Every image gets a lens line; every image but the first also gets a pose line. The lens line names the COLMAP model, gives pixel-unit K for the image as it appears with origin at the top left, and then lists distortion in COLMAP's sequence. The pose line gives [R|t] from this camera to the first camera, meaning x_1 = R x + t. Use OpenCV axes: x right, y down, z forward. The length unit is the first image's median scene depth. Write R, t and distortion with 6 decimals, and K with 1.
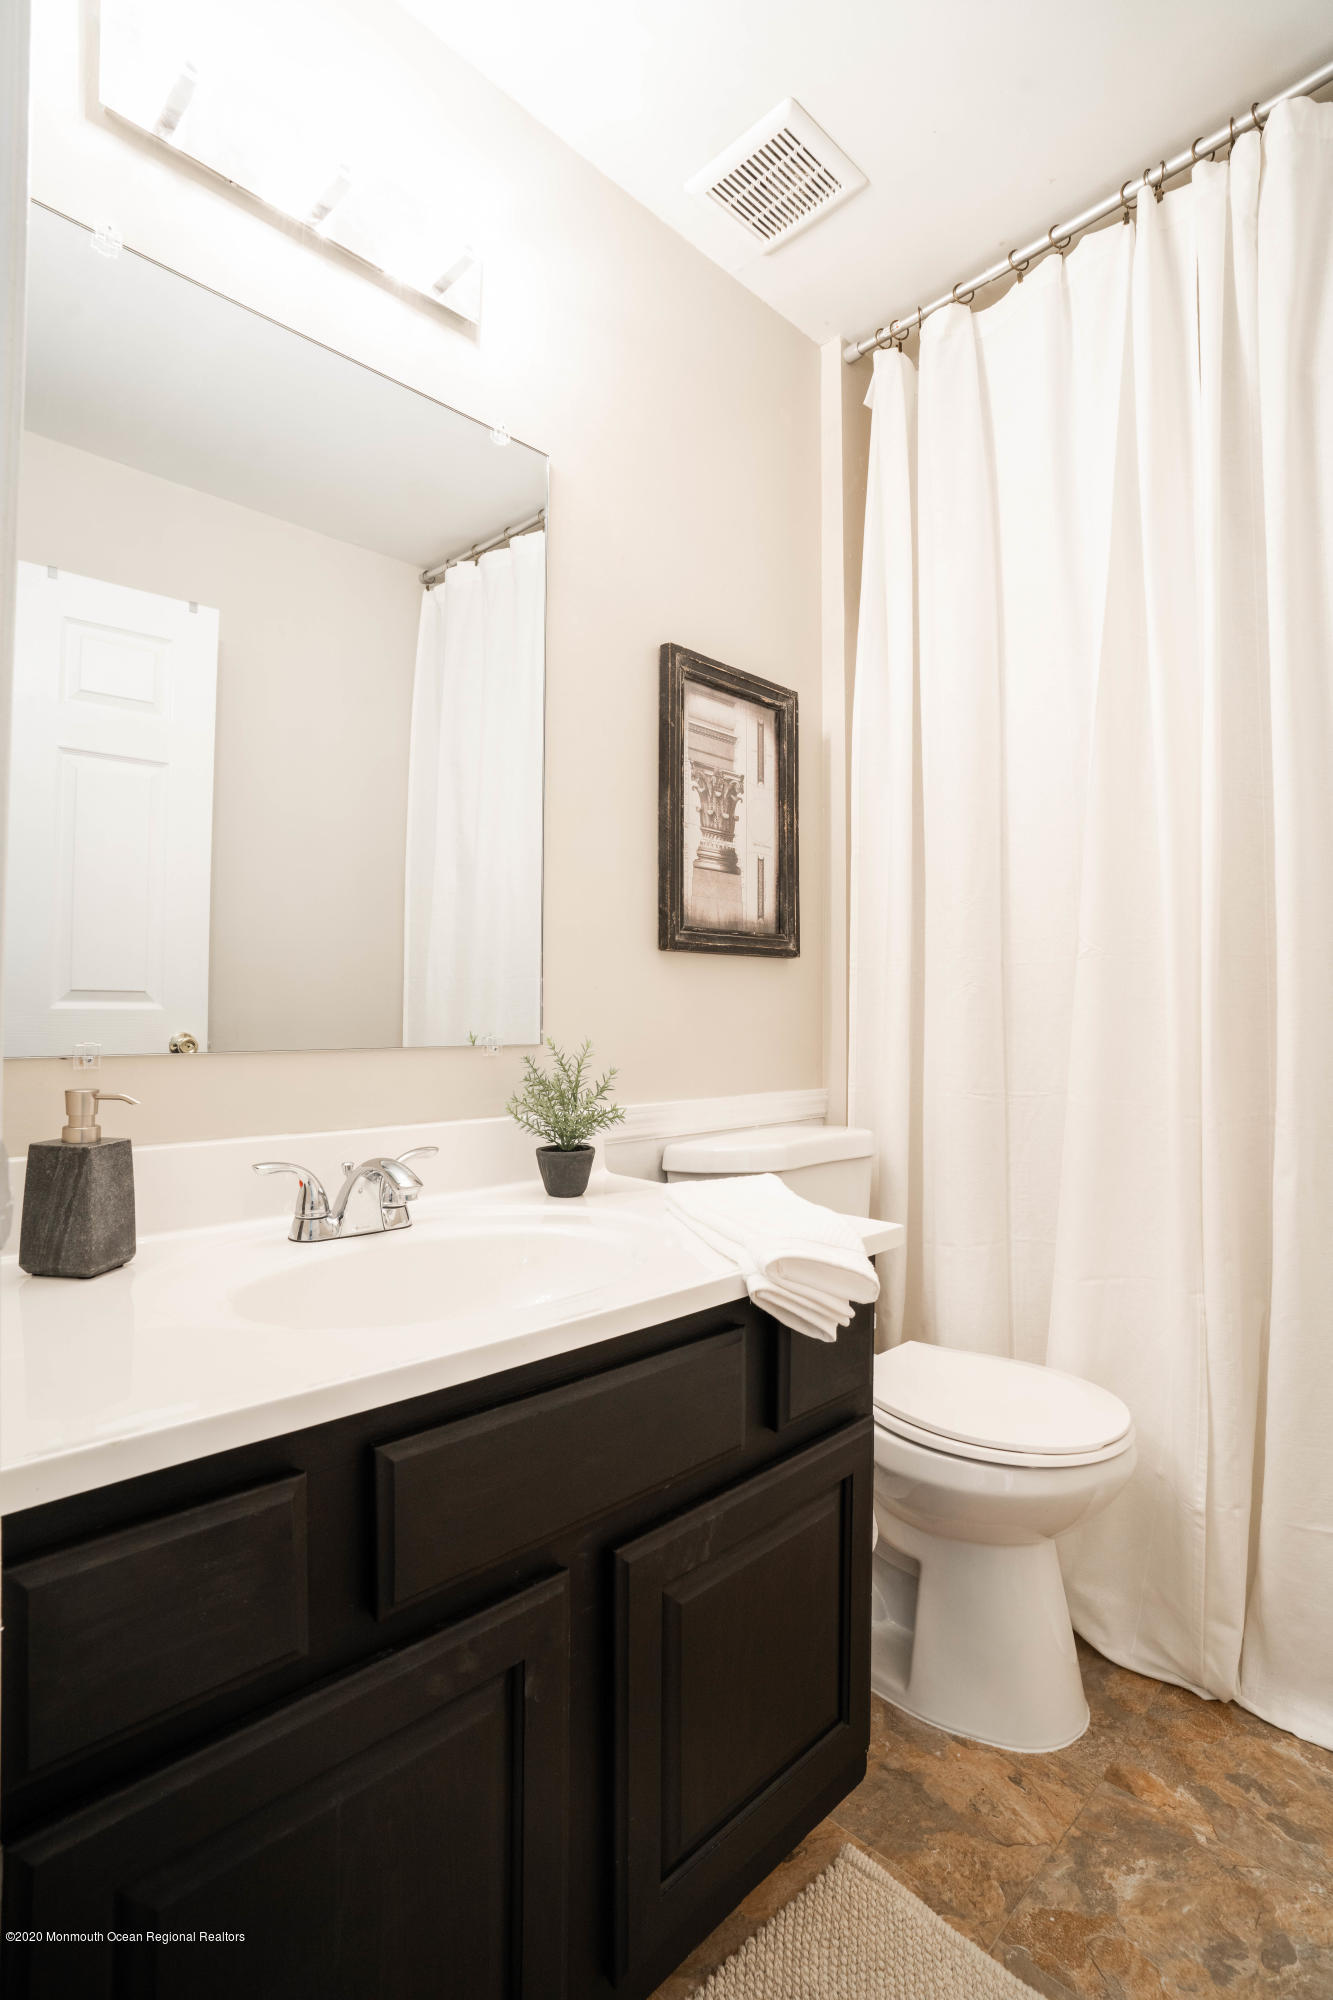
lens RADIAL K [[980.3, 0, 651.0], [0, 980.3, 991.9], [0, 0, 1]] dist [-0.079195, 0.035784]
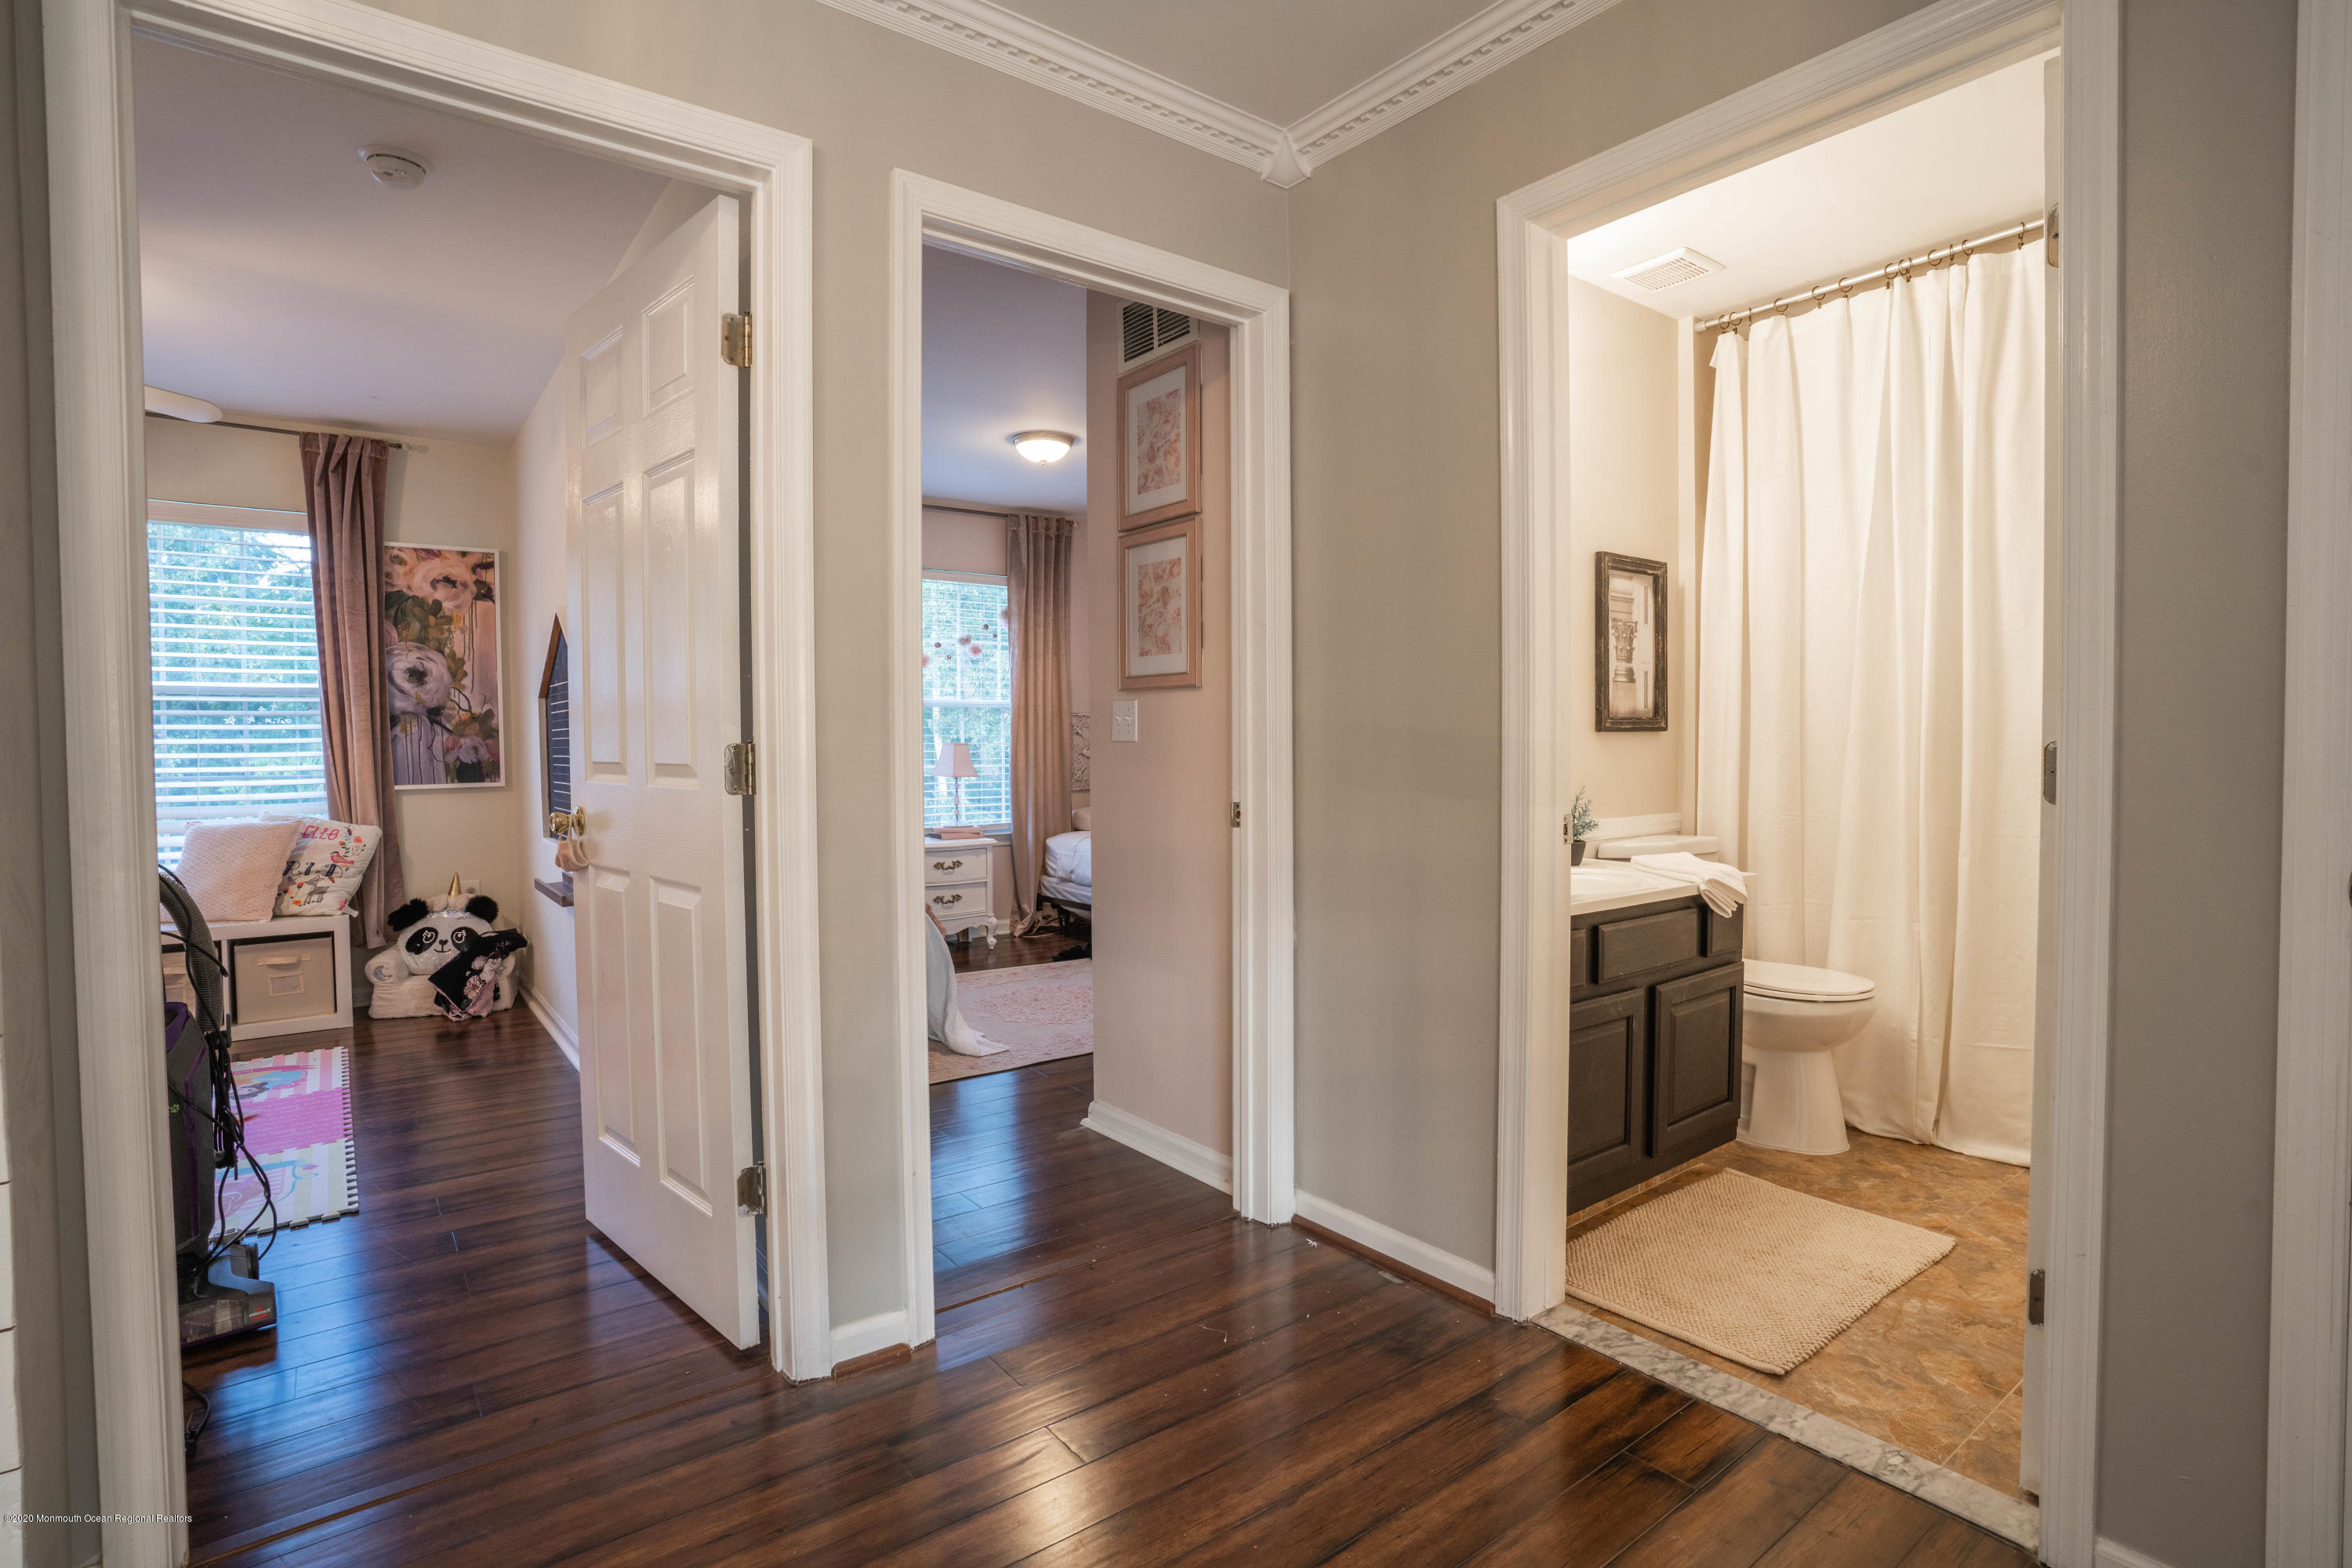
lens RADIAL K [[1152.8, 0, 1186.3], [0, 1152.8, 779.7], [0, 0, 1]] dist [-0.079195, 0.035784]
pose [[0.992193, -0.007837, -0.124464, -0.454596], [0.014580, 0.998469, 0.053363, -0.075616], [0.123855, -0.054761, 0.990788, -1.079824]]
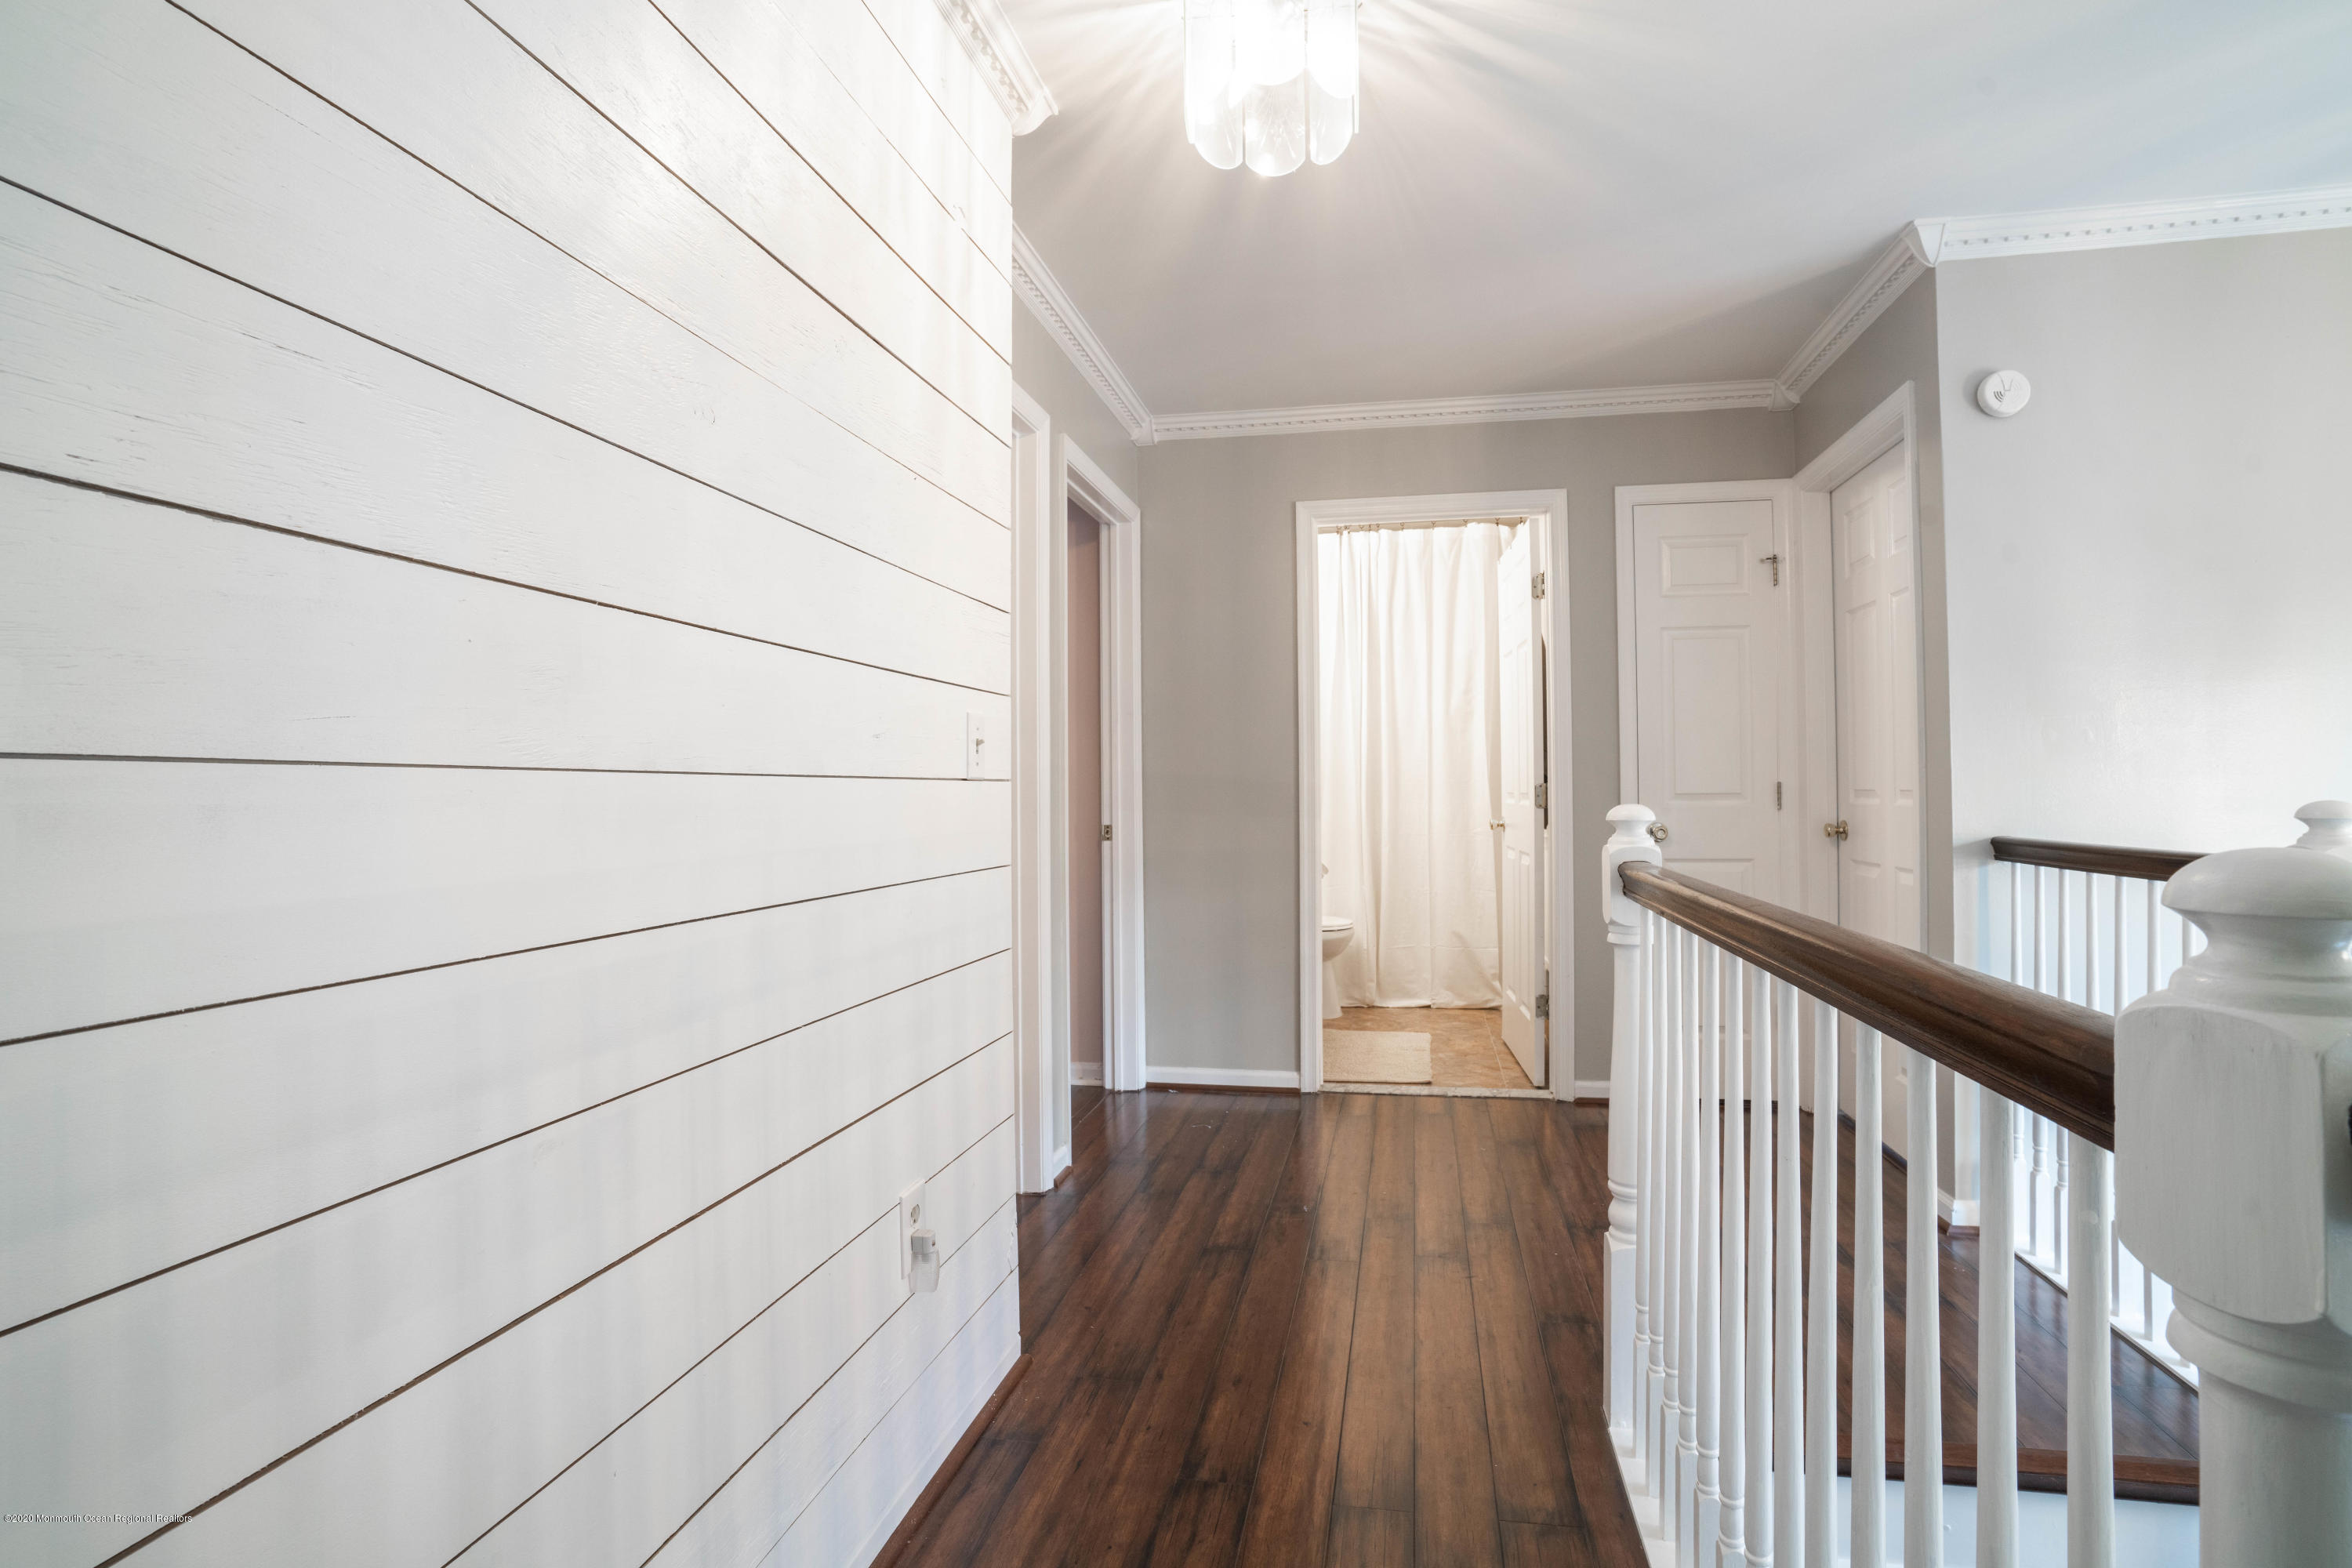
lens RADIAL K [[1152.8, 0, 1186.3], [0, 1152.8, 779.7], [0, 0, 1]] dist [-0.079195, 0.035784]
pose [[0.828356, -0.004919, 0.560181, -1.846681], [-0.005451, 0.999843, 0.016841, -0.099468], [-0.560176, -0.017004, 0.828199, -1.663126]]
